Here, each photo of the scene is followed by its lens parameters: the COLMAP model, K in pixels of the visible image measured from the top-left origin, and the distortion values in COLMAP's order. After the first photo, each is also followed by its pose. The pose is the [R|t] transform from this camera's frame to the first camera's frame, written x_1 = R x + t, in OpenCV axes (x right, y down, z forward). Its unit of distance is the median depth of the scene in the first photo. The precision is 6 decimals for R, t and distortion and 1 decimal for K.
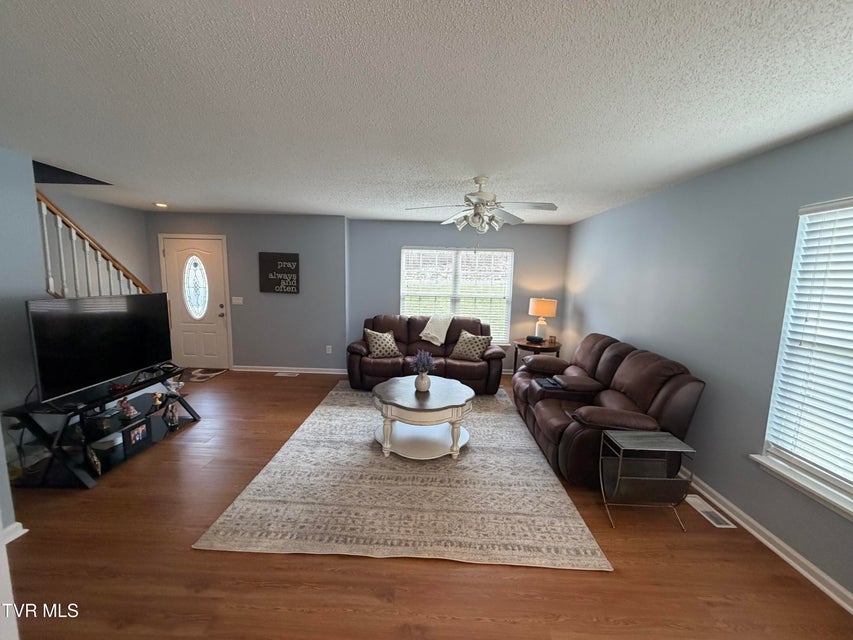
lens RADIAL K [[339.0, 0, 424.0], [0, 339.0, 318.8], [0, 0, 1]] dist [-0.002606, 0.000400]
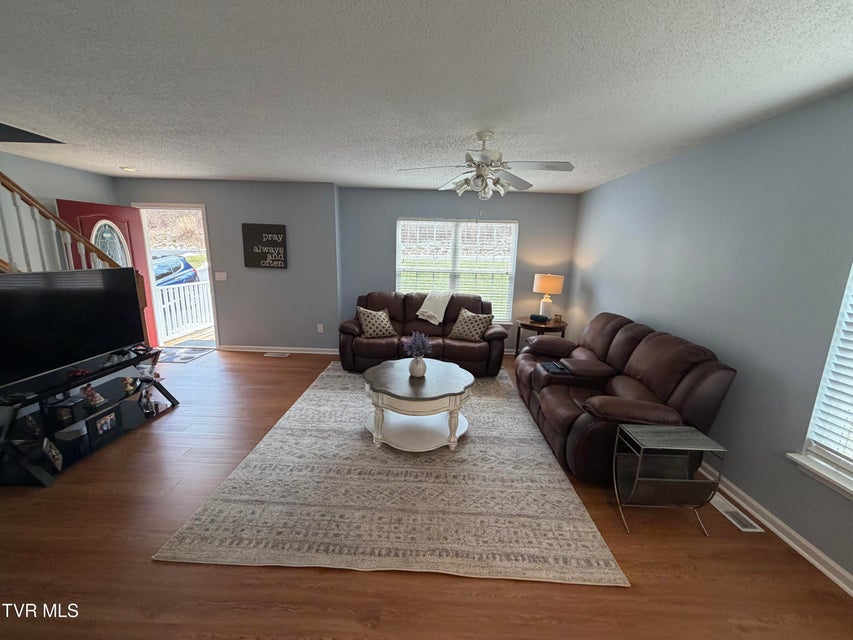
lens RADIAL K [[339.0, 0, 424.9], [0, 339.0, 320.3], [0, 0, 1]] dist [-0.002606, 0.000400]
pose [[0.999994, 0.000715, 0.003431, 0.014718], [-0.000972, 0.997145, 0.075499, -0.007694], [-0.003367, -0.075502, 0.997140, 0.120575]]
